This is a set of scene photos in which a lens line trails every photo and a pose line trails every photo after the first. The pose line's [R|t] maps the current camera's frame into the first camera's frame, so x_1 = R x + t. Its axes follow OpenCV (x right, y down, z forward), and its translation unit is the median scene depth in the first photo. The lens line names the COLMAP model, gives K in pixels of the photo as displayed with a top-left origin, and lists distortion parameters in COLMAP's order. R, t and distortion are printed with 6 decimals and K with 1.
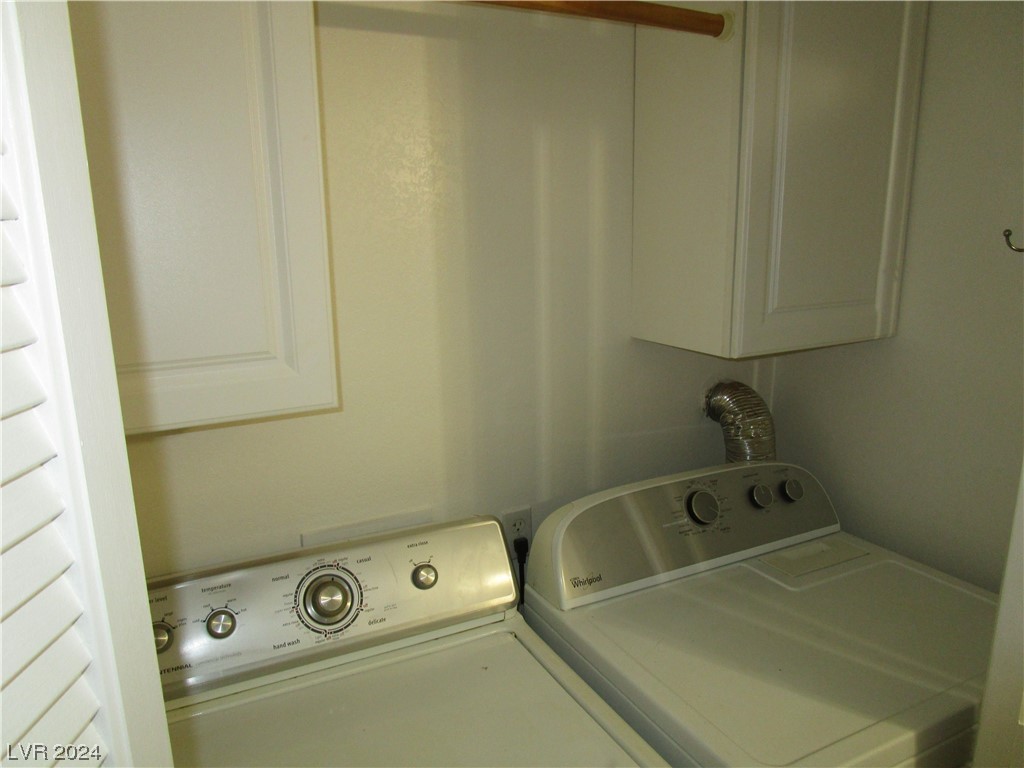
lens RADIAL K [[746.6, 0, 509.4], [0, 746.6, 384.1], [0, 0, 1]] dist [-0.023735, 0.009699]
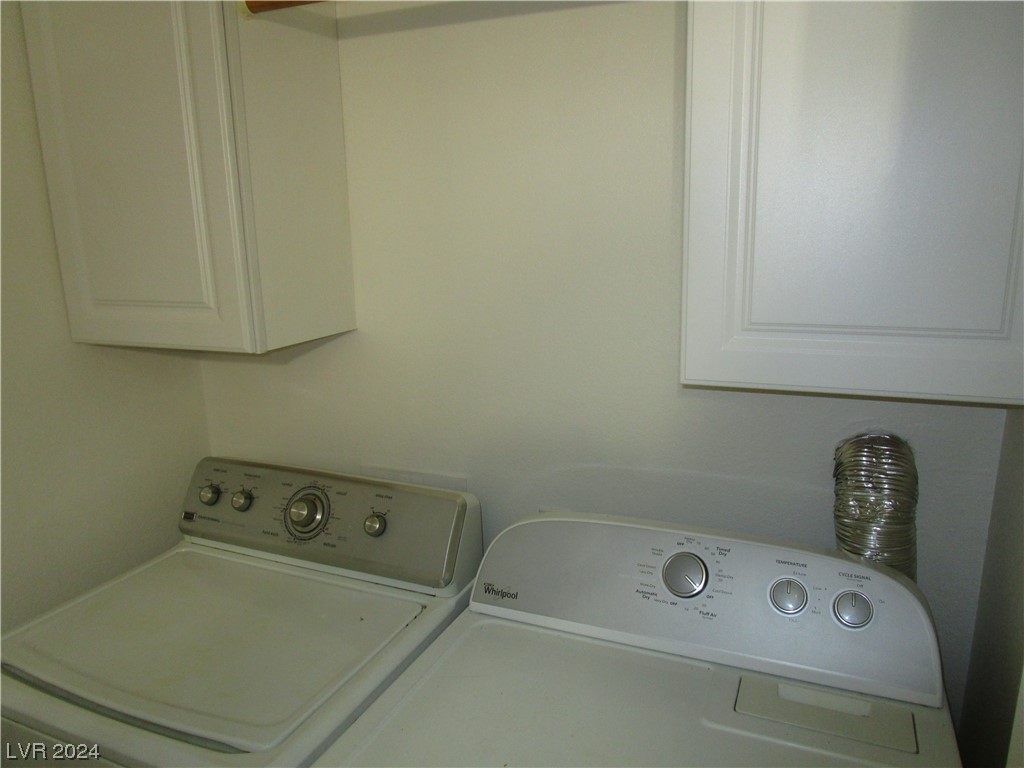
lens RADIAL K [[746.6, 0, 512.6], [0, 746.6, 385.0], [0, 0, 1]] dist [-0.023735, 0.009699]
pose [[0.655975, 0.188098, -0.730969, 0.827962], [-0.165387, 0.980735, 0.103951, -0.101423], [0.736440, 0.052703, 0.674447, 0.401496]]
